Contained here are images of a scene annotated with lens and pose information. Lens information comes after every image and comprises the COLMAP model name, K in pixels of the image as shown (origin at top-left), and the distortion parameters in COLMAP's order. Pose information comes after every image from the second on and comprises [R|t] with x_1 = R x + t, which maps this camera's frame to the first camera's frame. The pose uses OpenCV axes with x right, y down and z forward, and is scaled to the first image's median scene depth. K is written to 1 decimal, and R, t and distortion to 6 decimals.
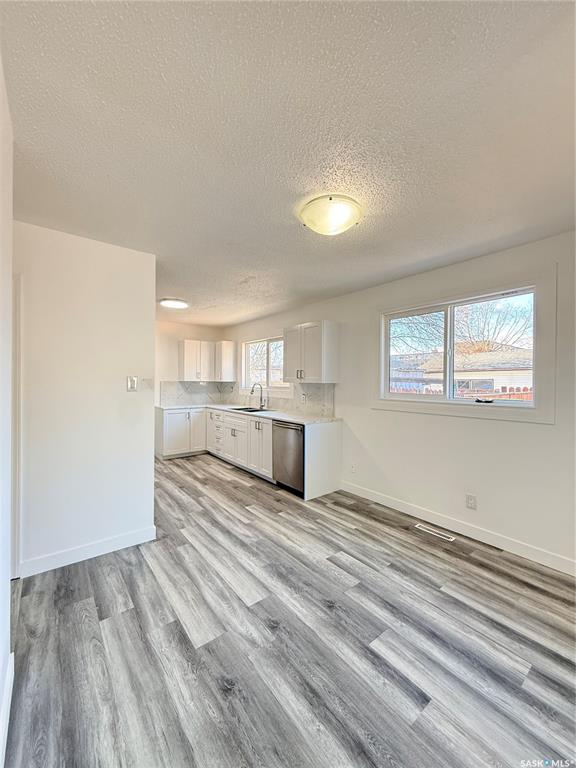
lens RADIAL K [[305.1, 0, 287.4], [0, 305.1, 383.2], [0, 0, 1]] dist [0.000713, -0.000701]
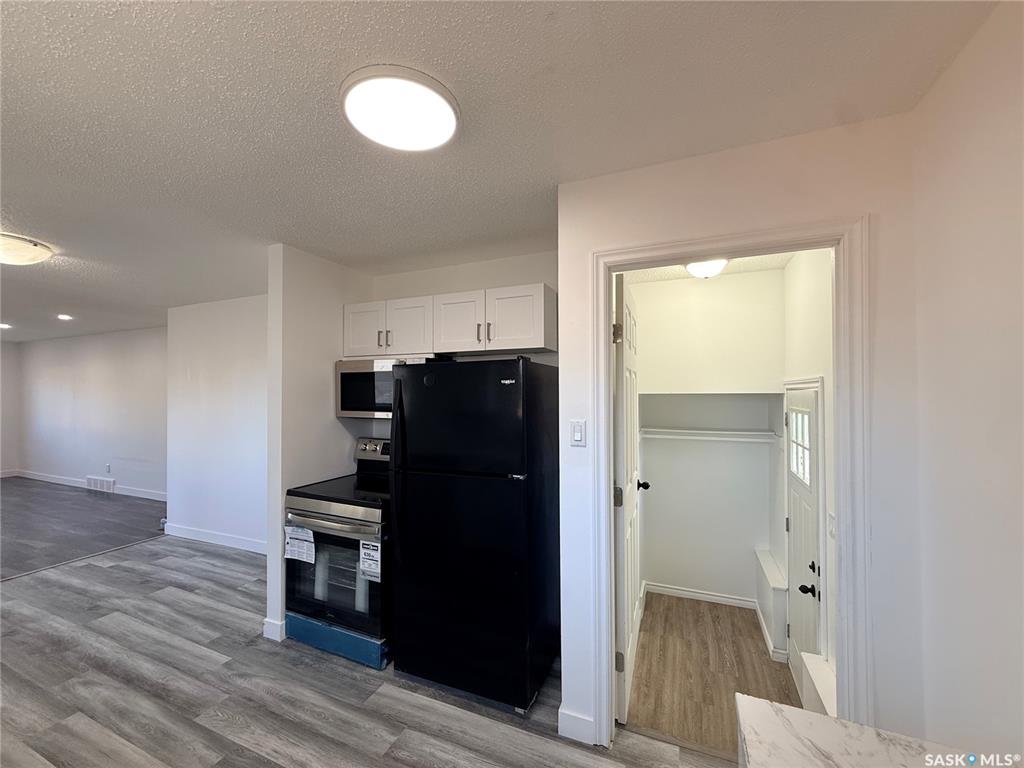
lens RADIAL K [[406.7, 0, 514.5], [0, 406.7, 387.0], [0, 0, 1]] dist [0.000713, -0.000701]
pose [[-0.875734, -0.013817, -0.482596, -0.491332], [-0.010347, 0.999898, -0.009851, -0.079985], [0.482683, -0.003634, -0.875788, 2.188955]]
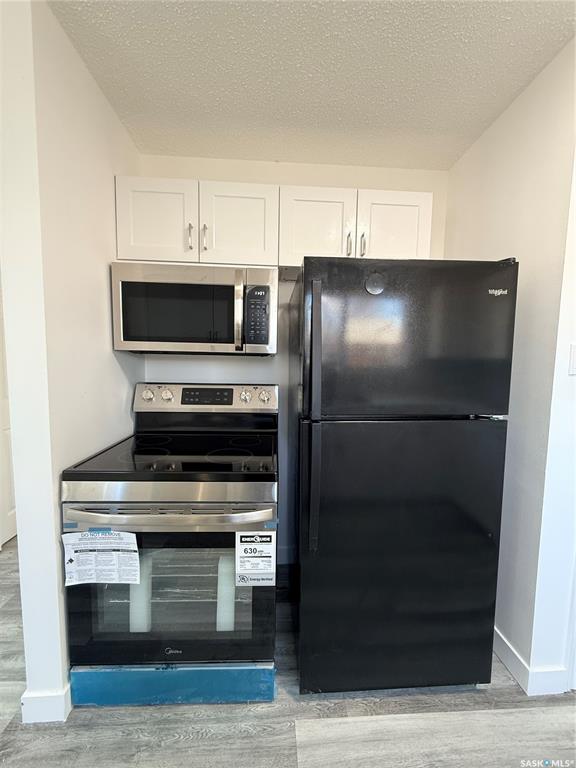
lens RADIAL K [[305.1, 0, 289.6], [0, 305.1, 383.1], [0, 0, 1]] dist [0.000713, -0.000701]
pose [[-0.572527, 0.048292, -0.818463, -0.330131], [-0.030377, 0.996329, 0.080035, 0.002486], [0.819323, 0.070685, -0.568958, 1.539747]]
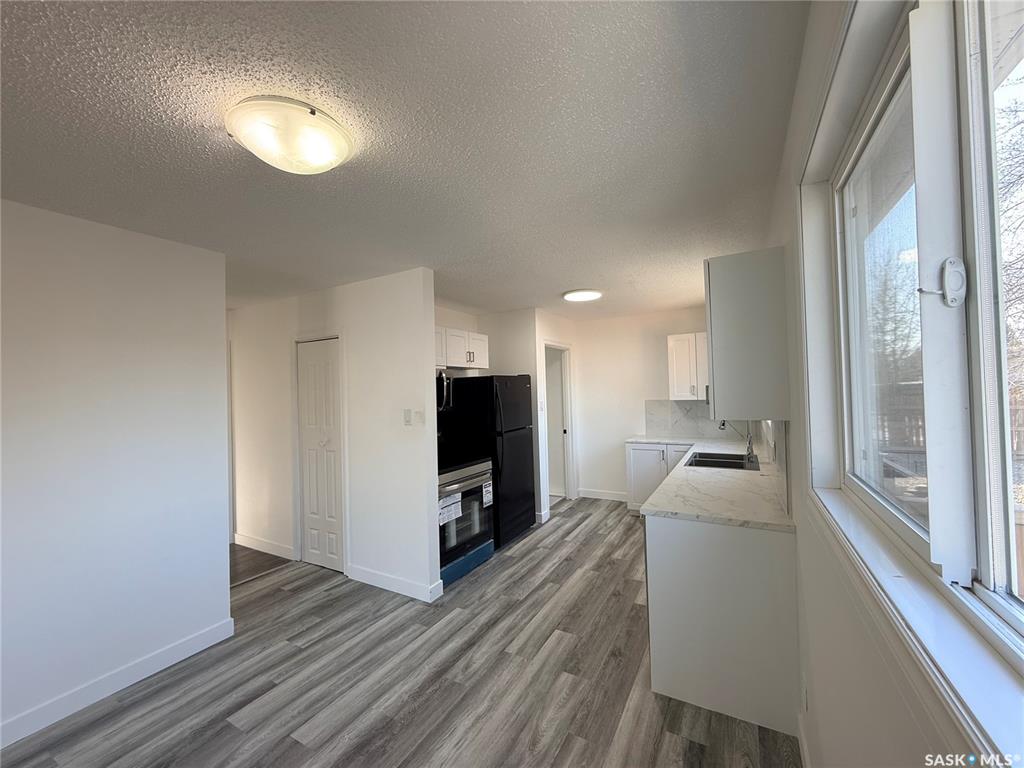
lens RADIAL K [[406.7, 0, 512.1], [0, 406.7, 387.8], [0, 0, 1]] dist [0.000713, -0.000701]
pose [[0.377279, -0.025231, -0.925756, 0.720438], [0.023430, 0.999569, -0.017695, -0.057186], [0.925803, -0.015015, 0.377707, 0.813515]]
